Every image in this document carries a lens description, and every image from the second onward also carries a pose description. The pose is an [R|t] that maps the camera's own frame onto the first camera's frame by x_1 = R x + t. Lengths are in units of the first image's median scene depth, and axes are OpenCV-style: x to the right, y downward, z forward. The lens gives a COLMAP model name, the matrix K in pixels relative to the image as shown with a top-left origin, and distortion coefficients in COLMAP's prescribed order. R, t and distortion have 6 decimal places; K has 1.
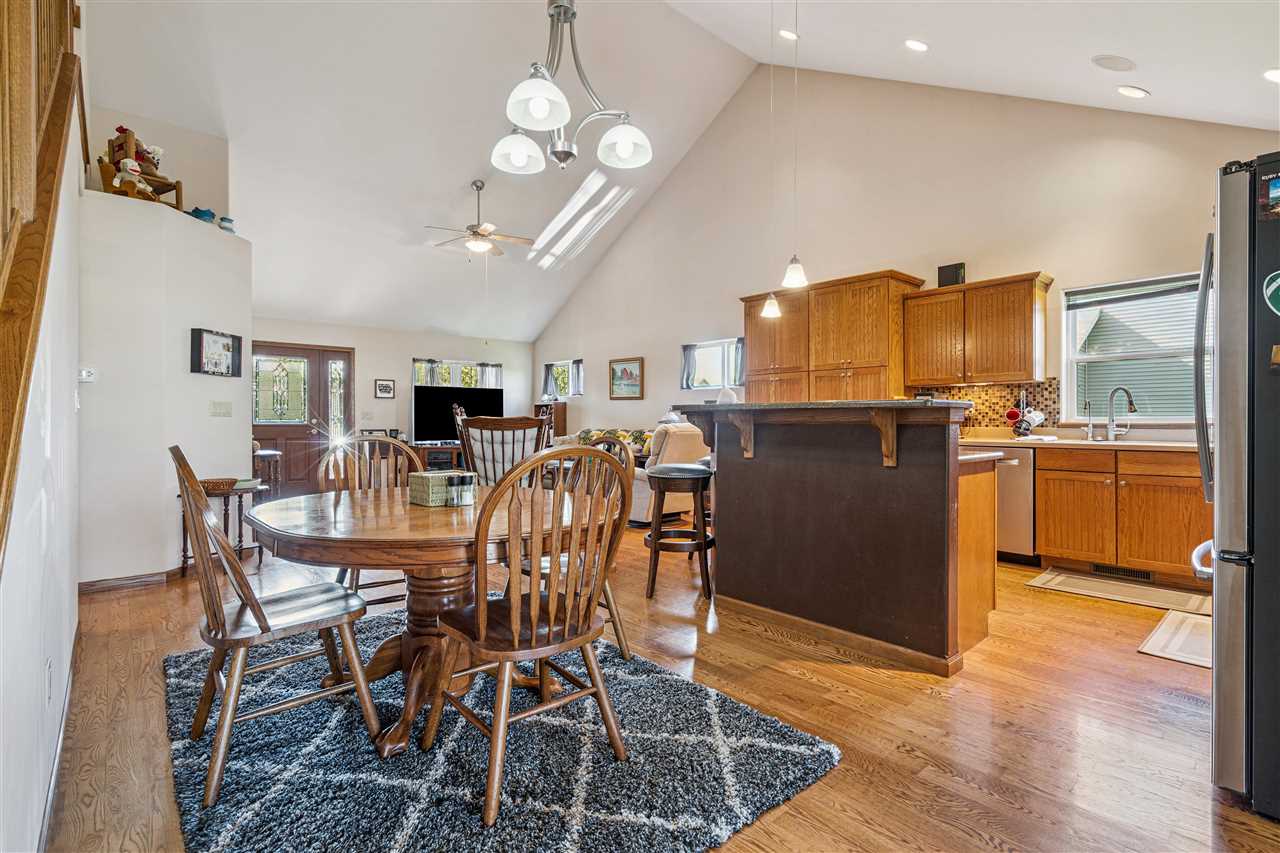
lens RADIAL K [[584.1, 0, 637.0], [0, 584.1, 425.5], [0, 0, 1]] dist [-0.003354, -0.000351]
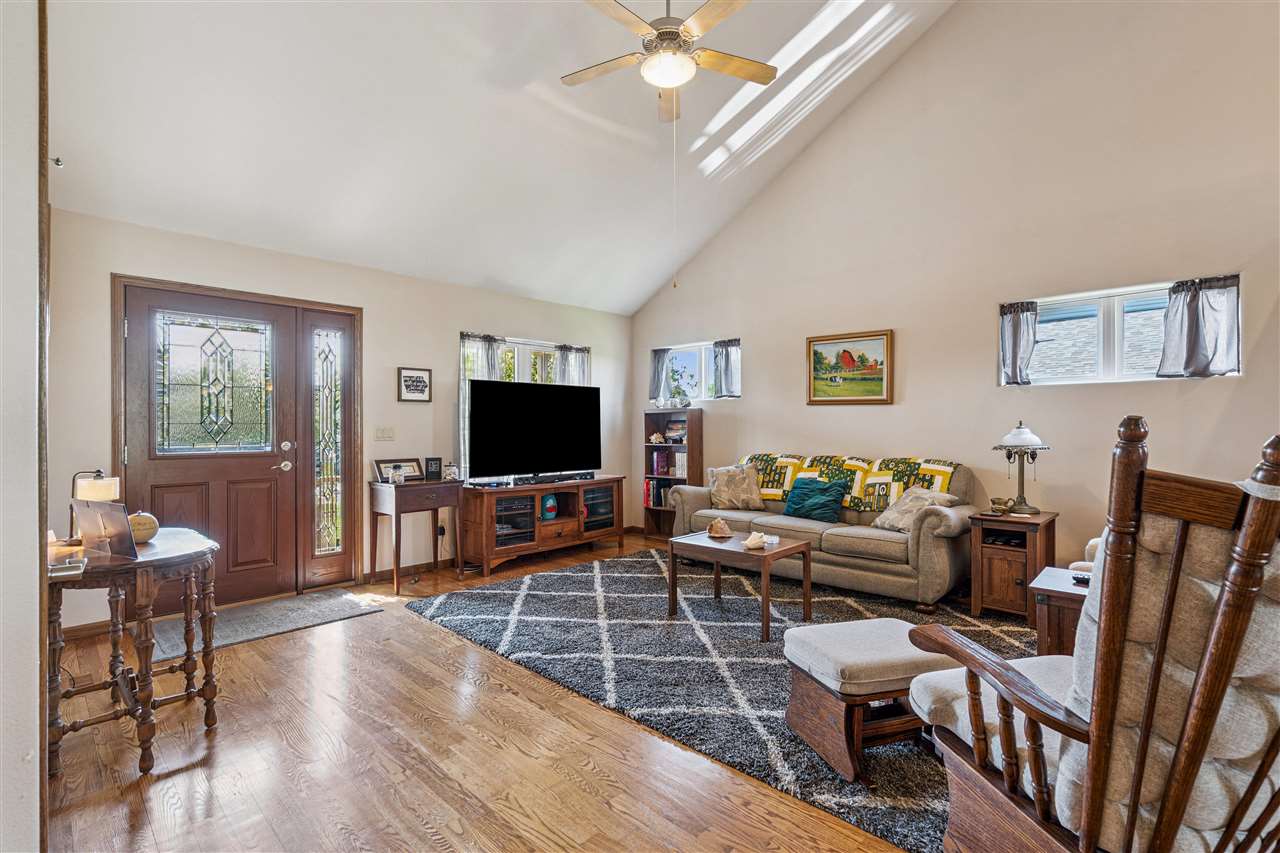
lens RADIAL K [[584.1, 0, 643.8], [0, 584.1, 428.3], [0, 0, 1]] dist [-0.003354, -0.000351]
pose [[0.996515, -0.001947, 0.083386, -0.266588], [0.002460, 0.999979, -0.006041, -0.017702], [-0.083373, 0.006225, 0.996499, 0.436793]]
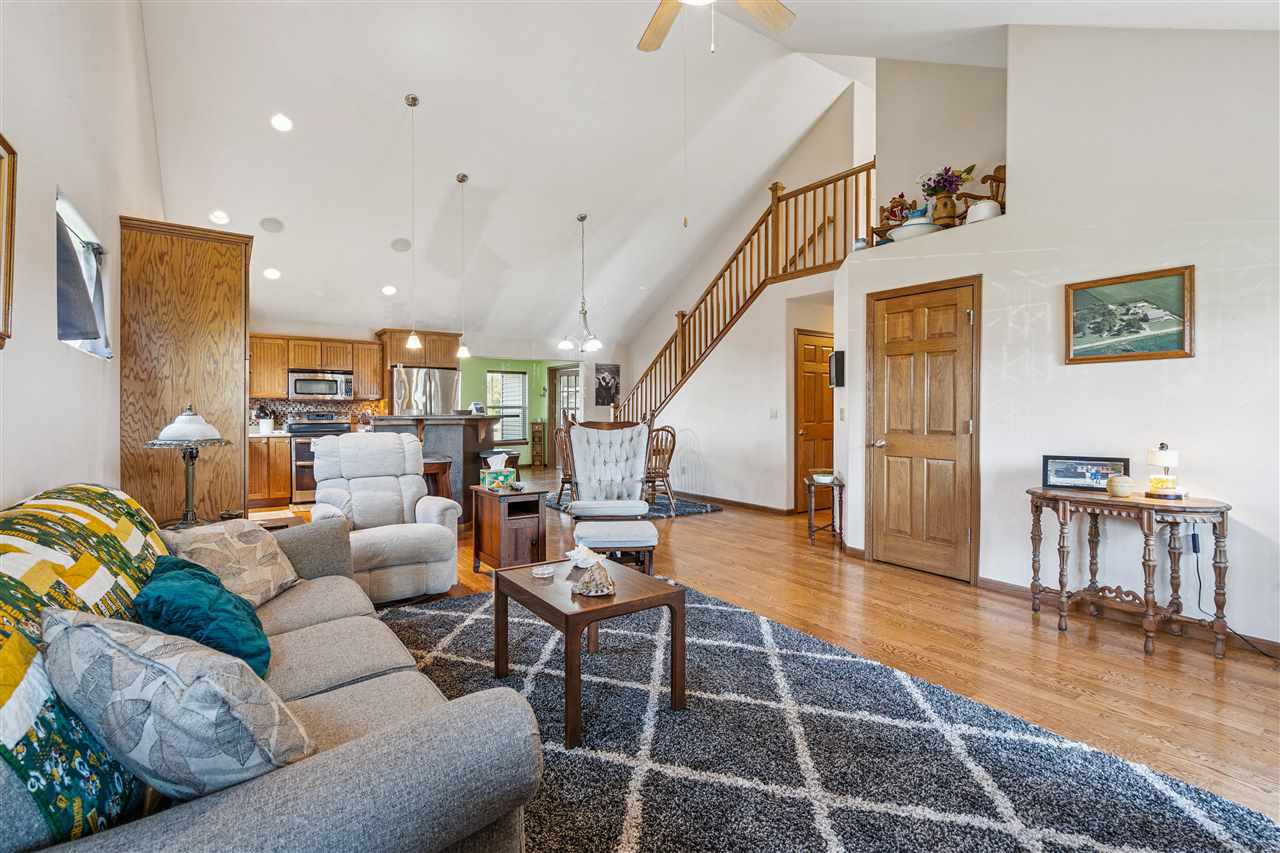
lens RADIAL K [[584.1, 0, 642.7], [0, 584.1, 419.9], [0, 0, 1]] dist [-0.003354, -0.000351]
pose [[-0.990891, -0.007906, 0.134431, -0.226827], [-0.005617, 0.999833, 0.017401, -0.023921], [-0.134546, 0.016487, -0.990770, 1.128264]]
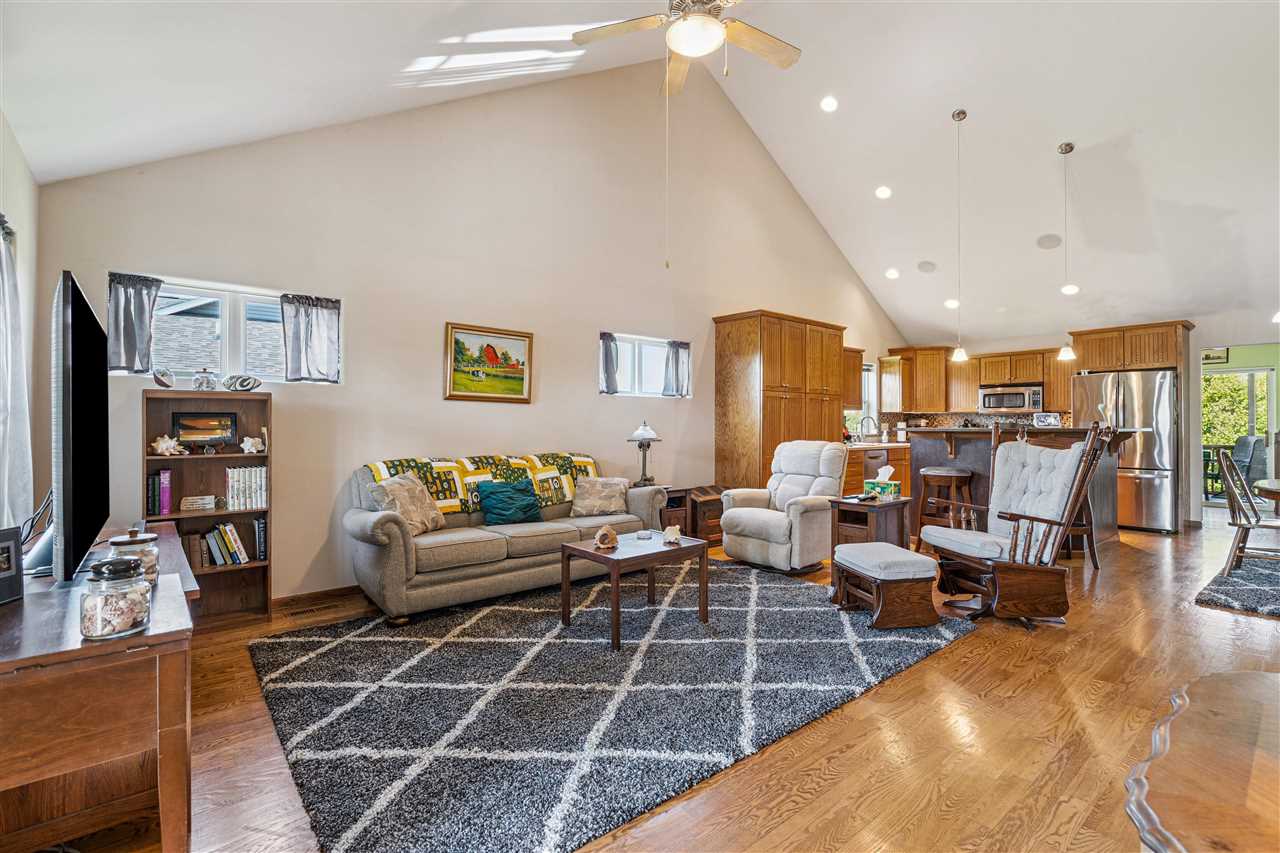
lens RADIAL K [[584.1, 0, 648.1], [0, 584.1, 426.2], [0, 0, 1]] dist [-0.003354, -0.000351]
pose [[0.029457, -0.008405, 0.999531, -0.566935], [0.002470, 0.999962, 0.008336, -0.025012], [-0.999563, 0.002223, 0.029477, 0.826126]]
